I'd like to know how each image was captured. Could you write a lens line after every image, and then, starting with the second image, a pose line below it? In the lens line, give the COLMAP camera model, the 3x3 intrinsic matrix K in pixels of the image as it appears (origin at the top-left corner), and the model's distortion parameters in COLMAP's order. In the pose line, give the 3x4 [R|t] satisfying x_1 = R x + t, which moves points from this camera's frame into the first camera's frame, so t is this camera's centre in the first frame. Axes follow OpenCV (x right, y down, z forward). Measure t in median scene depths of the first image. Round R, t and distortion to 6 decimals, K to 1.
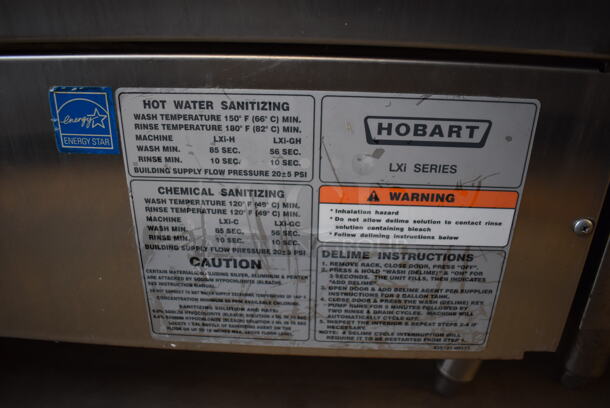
lens RADIAL K [[480.7, 0, 303.8], [0, 480.7, 205.3], [0, 0, 1]] dist [-0.106084, 0.029059]
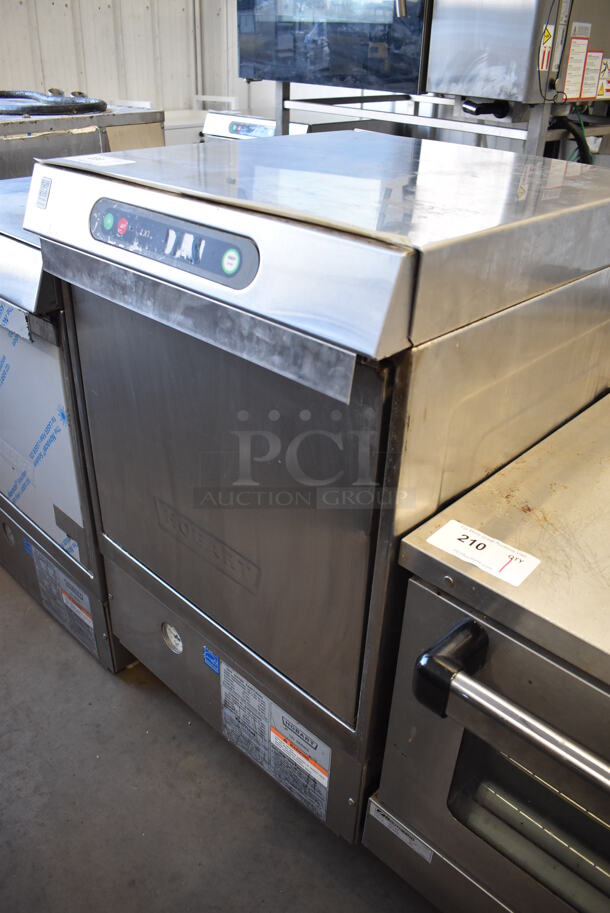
lens RADIAL K [[719.5, 0, 297.4], [0, 719.5, 451.5], [0, 0, 1]] dist [-0.106084, 0.029059]
pose [[0.748223, 0.333369, -0.573609, 1.773071], [-0.291122, 0.941881, 0.167657, -2.037847], [0.596163, 0.041545, 0.801788, -1.962582]]
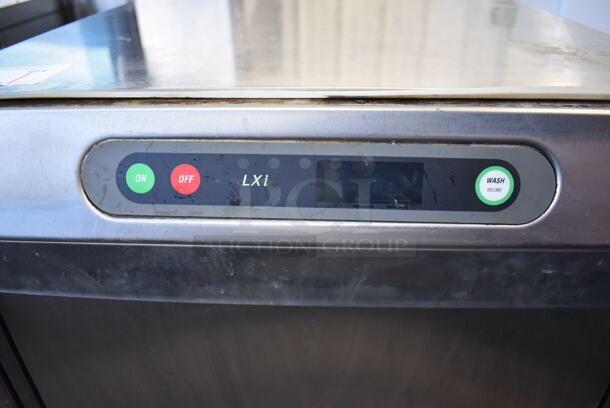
lens RADIAL K [[480.7, 0, 300.2], [0, 480.7, 205.0], [0, 0, 1]] dist [-0.106084, 0.029059]
pose [[0.999342, -0.032463, -0.016180, -0.391777], [0.033803, 0.995284, 0.090919, -2.238542], [0.013152, -0.091406, 0.995727, -1.201949]]
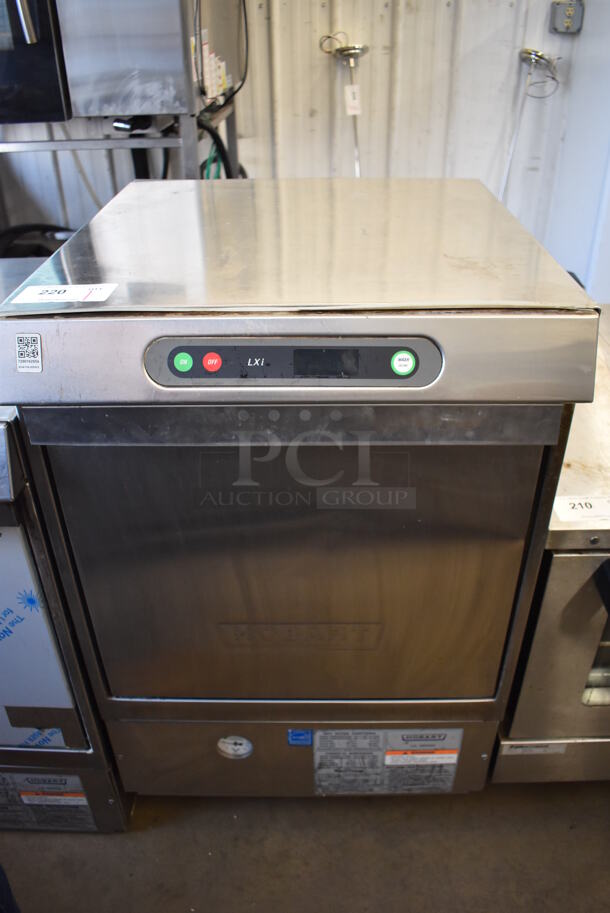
lens RADIAL K [[719.5, 0, 303.4], [0, 719.5, 458.7], [0, 0, 1]] dist [-0.106084, 0.029059]
pose [[0.998814, -0.048400, 0.005378, -0.367974], [0.047240, 0.989808, 0.134342, -2.195646], [-0.011825, -0.133929, 0.990920, -2.697873]]
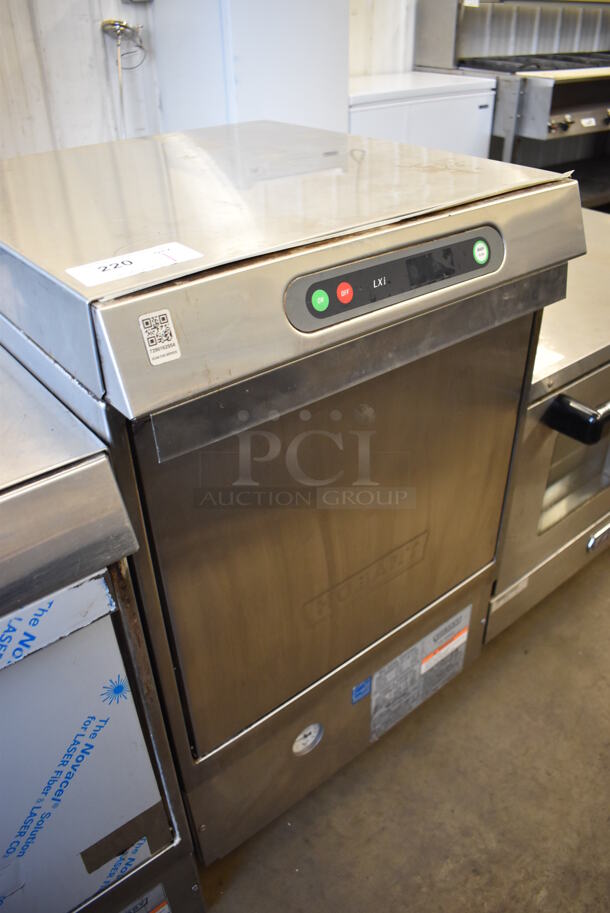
lens RADIAL K [[719.5, 0, 312.3], [0, 719.5, 465.3], [0, 0, 1]] dist [-0.106084, 0.029059]
pose [[0.741092, -0.406761, 0.534162, -2.175470], [0.316982, 0.913312, 0.255703, -2.322083], [-0.591866, -0.020180, 0.805784, -1.949557]]
